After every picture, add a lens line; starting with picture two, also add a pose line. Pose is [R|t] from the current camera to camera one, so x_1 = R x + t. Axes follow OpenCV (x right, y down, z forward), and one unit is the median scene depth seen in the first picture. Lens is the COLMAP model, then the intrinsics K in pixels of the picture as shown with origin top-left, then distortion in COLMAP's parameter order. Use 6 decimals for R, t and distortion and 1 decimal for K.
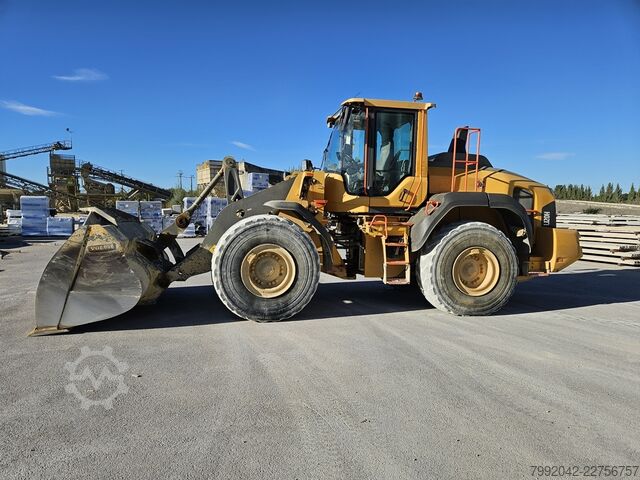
lens RADIAL K [[426.7, 0, 314.3], [0, 426.7, 243.4], [0, 0, 1]] dist [0.076619, -0.062090]
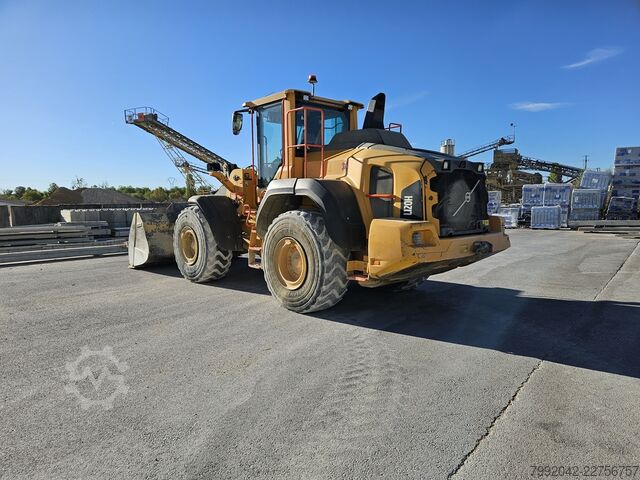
lens RADIAL K [[426.7, 0, 314.3], [0, 426.7, 244.0], [0, 0, 1]] dist [0.076619, -0.062090]
pose [[0.506186, 0.062818, -0.860134, 1.198593], [-0.042294, 0.997952, 0.047994, -0.024206], [0.861387, 0.012085, 0.507806, 0.573655]]
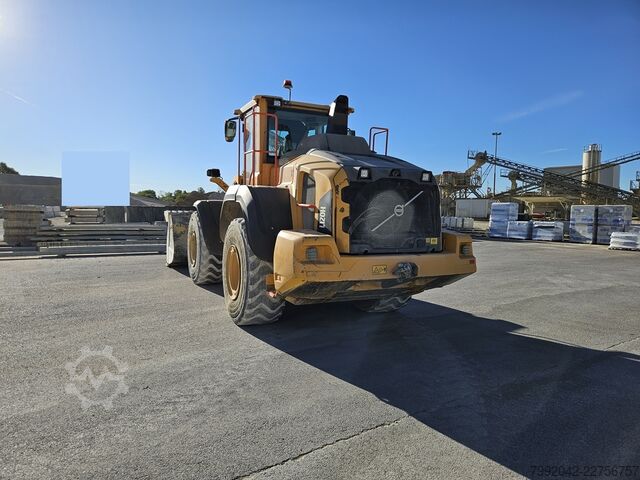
lens RADIAL K [[426.7, 0, 314.3], [0, 426.7, 234.4], [0, 0, 1]] dist [0.076619, -0.062090]
pose [[0.239649, 0.048815, -0.969632, 1.287994], [-0.087190, 0.995782, 0.028582, -0.055056], [0.966937, 0.077693, 0.242894, 0.940056]]
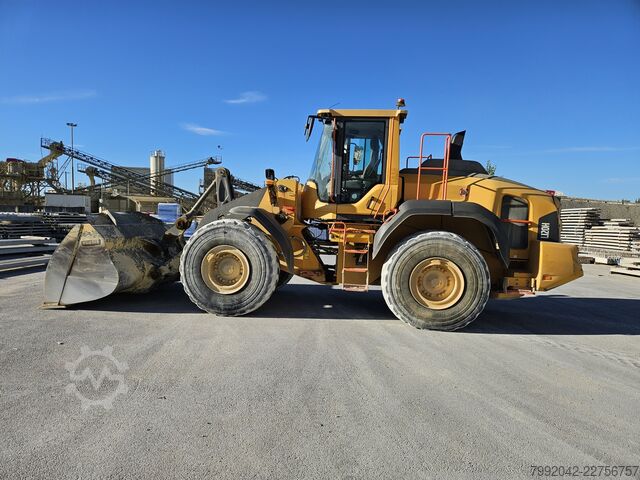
lens RADIAL K [[426.7, 0, 315.0], [0, 426.7, 243.9], [0, 0, 1]] dist [0.076619, -0.062090]
pose [[0.949806, 0.037583, -0.310575, 0.410539], [-0.043593, 0.998972, -0.012430, 0.001450], [0.309788, 0.025345, 0.950468, 0.014562]]
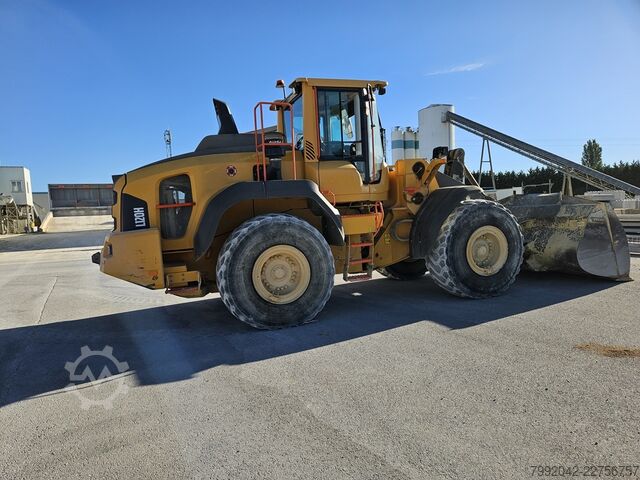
lens RADIAL K [[429.3, 0, 315.9], [0, 429.3, 245.0], [0, 0, 1]] dist [0.063969, -0.053081]
pose [[-0.988509, 0.046050, -0.143974, 0.351257], [0.023699, 0.987902, 0.153261, -0.146268], [0.149290, 0.148087, -0.977641, 2.200901]]
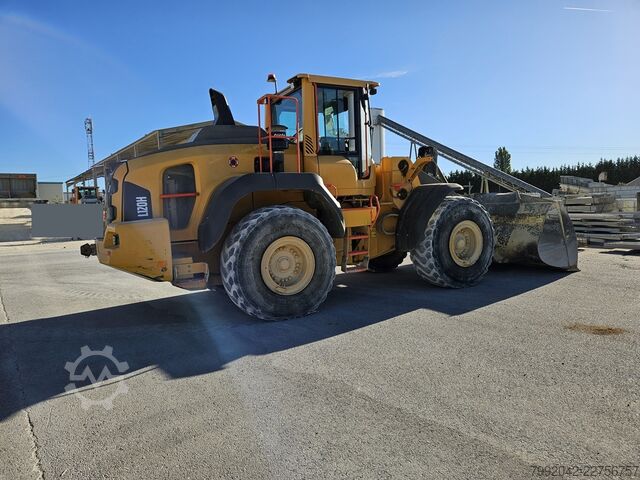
lens RADIAL K [[429.3, 0, 316.4], [0, 429.3, 233.6], [0, 0, 1]] dist [0.063969, -0.053081]
pose [[-0.952883, 0.037062, -0.301067, 0.496845], [-0.004191, 0.990805, 0.135233, -0.139963], [0.303310, 0.130123, -0.943965, 2.187282]]
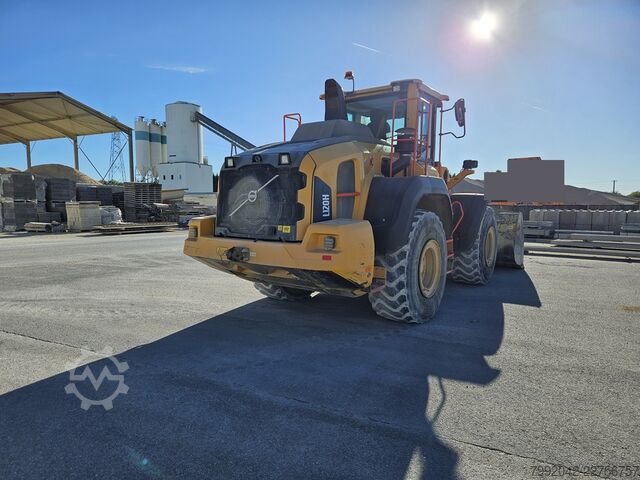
lens RADIAL K [[429.3, 0, 317.7], [0, 429.3, 244.6], [0, 0, 1]] dist [0.063969, -0.053081]
pose [[-0.722126, 0.042757, -0.690439, 1.049524], [-0.073380, 0.987722, 0.137914, -0.113506], [0.687859, 0.150255, -0.710122, 1.838211]]
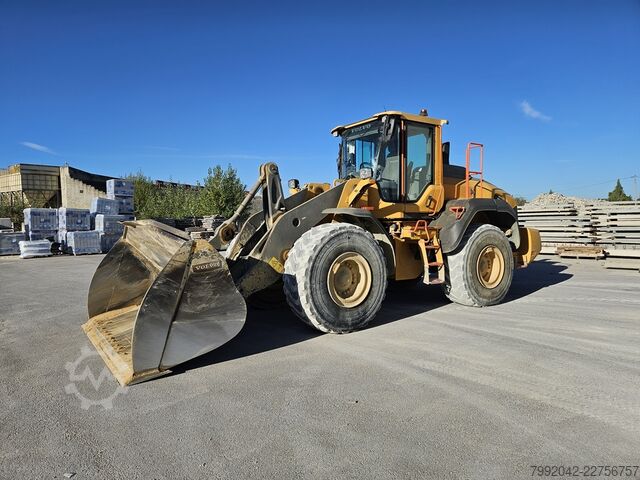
lens RADIAL K [[426.7, 0, 315.1], [0, 426.7, 234.8], [0, 0, 1]] dist [0.076619, -0.062090]
pose [[0.921327, -0.038525, 0.386876, -0.500743], [0.053926, 0.998123, -0.029029, -0.012730], [-0.385032, 0.047608, 0.921675, 0.112081]]
